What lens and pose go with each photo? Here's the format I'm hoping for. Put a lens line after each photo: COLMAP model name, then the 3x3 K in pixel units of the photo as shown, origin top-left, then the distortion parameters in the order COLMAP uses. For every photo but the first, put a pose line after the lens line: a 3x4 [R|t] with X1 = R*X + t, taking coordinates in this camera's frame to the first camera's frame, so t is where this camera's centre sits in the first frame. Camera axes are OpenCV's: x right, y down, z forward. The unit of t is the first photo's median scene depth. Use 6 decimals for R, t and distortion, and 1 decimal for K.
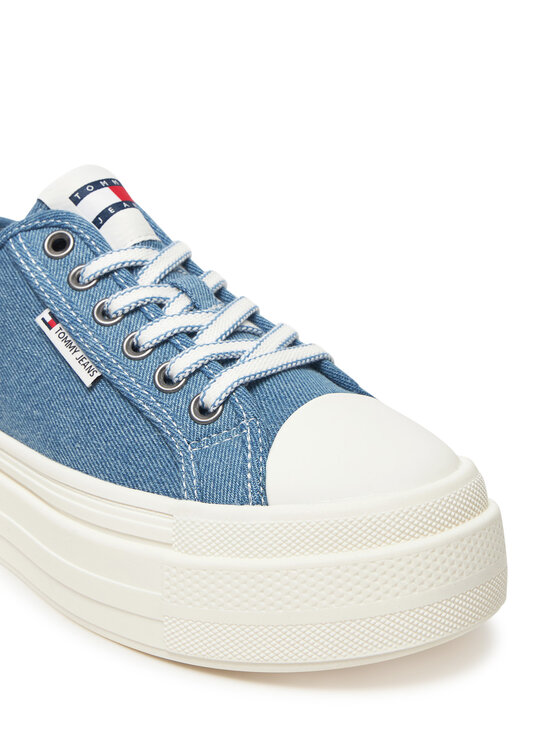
lens RADIAL K [[1963.9, 0, 280.0], [0, 1963.9, 373.0], [0, 0, 1]] dist [-0.033306, -0.155715]
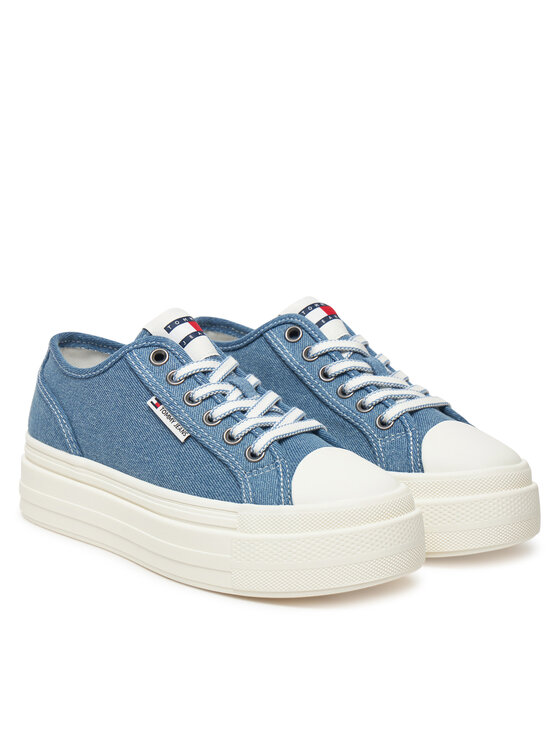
lens RADIAL K [[3551.0, 0, 280.0], [0, 3551.0, 373.0], [0, 0, 1]] dist [0.044570, -0.155821]
pose [[0.999083, 0.016061, 0.039679, -0.133633], [-0.013922, 0.998465, -0.053608, 0.108553], [-0.040479, 0.053007, 0.997773, -2.023671]]
